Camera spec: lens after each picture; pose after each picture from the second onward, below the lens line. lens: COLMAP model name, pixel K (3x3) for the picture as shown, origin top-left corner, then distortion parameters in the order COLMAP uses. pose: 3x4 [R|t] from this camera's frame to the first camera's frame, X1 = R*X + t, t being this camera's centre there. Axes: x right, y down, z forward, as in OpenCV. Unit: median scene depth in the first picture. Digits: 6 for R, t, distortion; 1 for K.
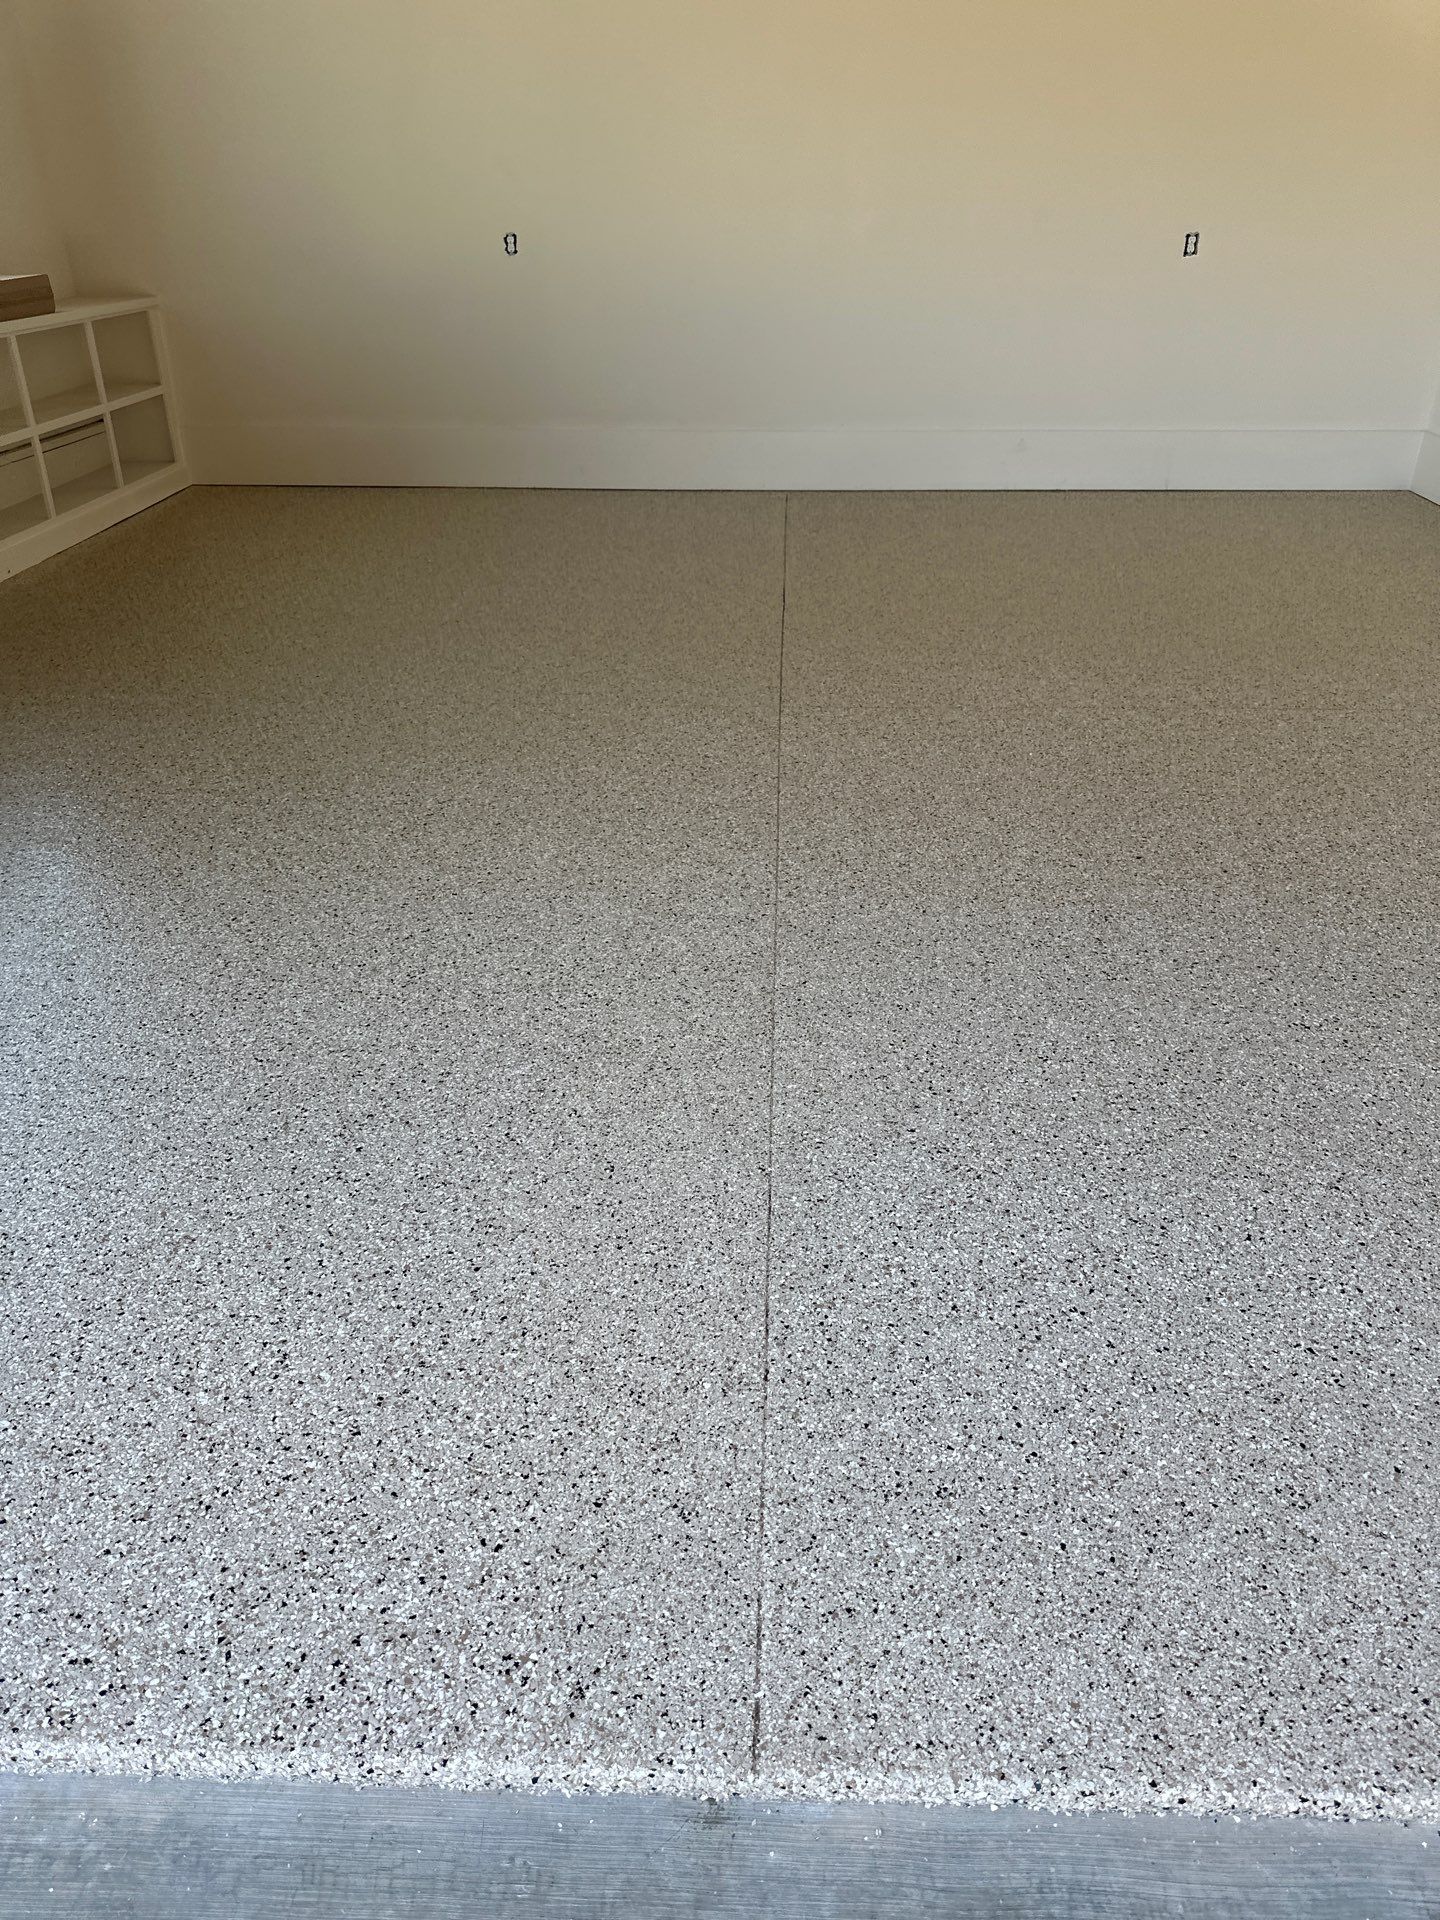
lens RADIAL K [[1332.3, 0, 731.0], [0, 1332.3, 961.9], [0, 0, 1]] dist [0.068535, -0.075380]
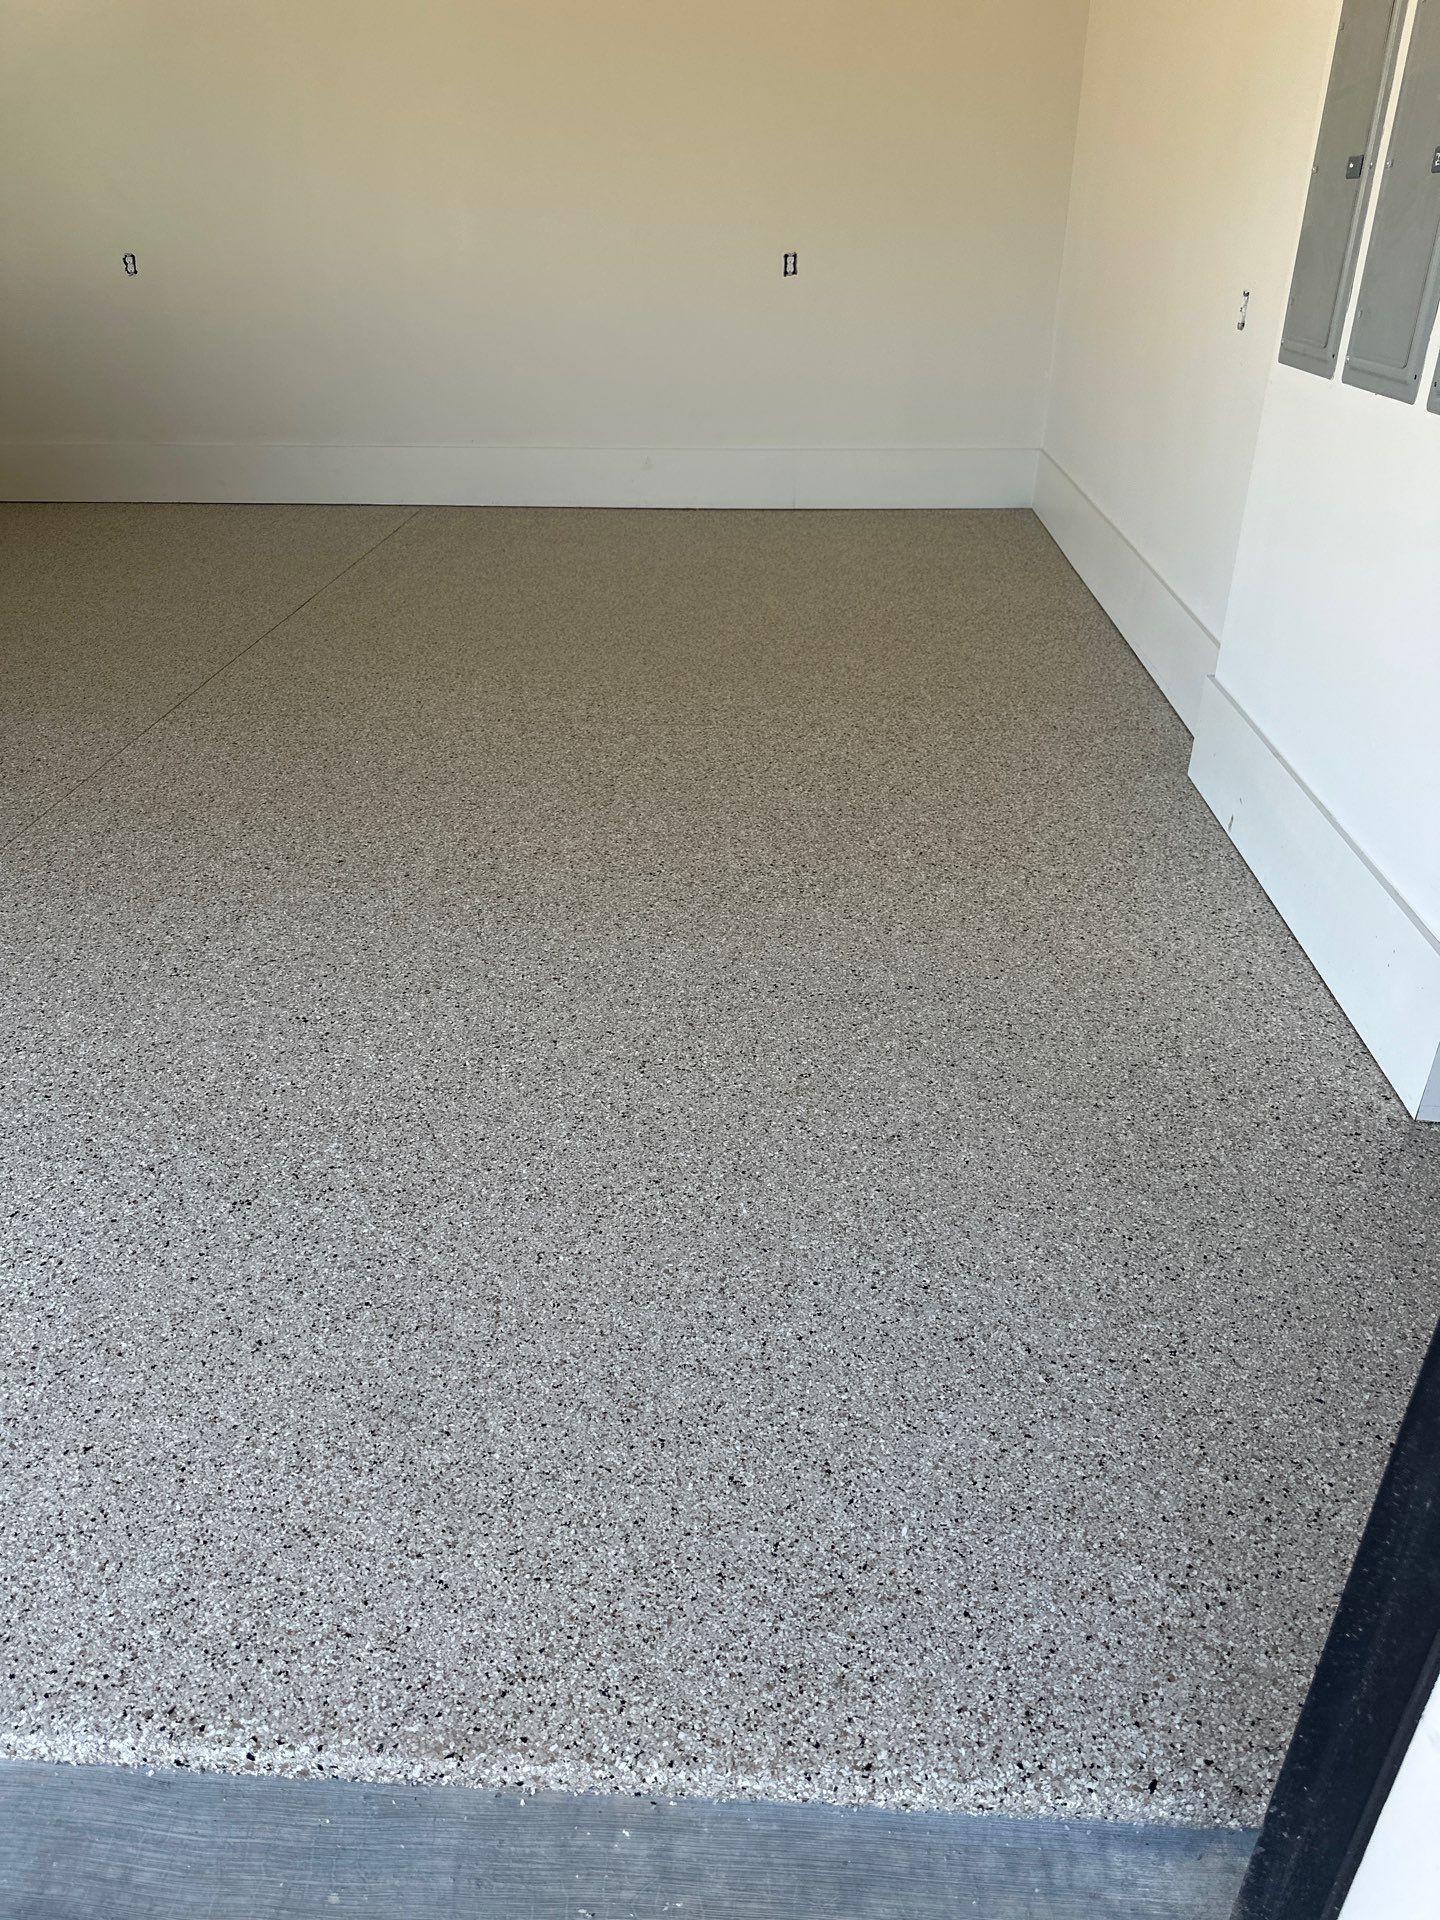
lens RADIAL K [[1332.3, 0, 738.7], [0, 1332.3, 985.1], [0, 0, 1]] dist [0.068535, -0.075380]
pose [[0.999599, 0.010877, -0.026150, 0.597895], [-0.010782, 0.999935, 0.003758, 0.009585], [0.026189, -0.003474, 0.999651, -0.023546]]
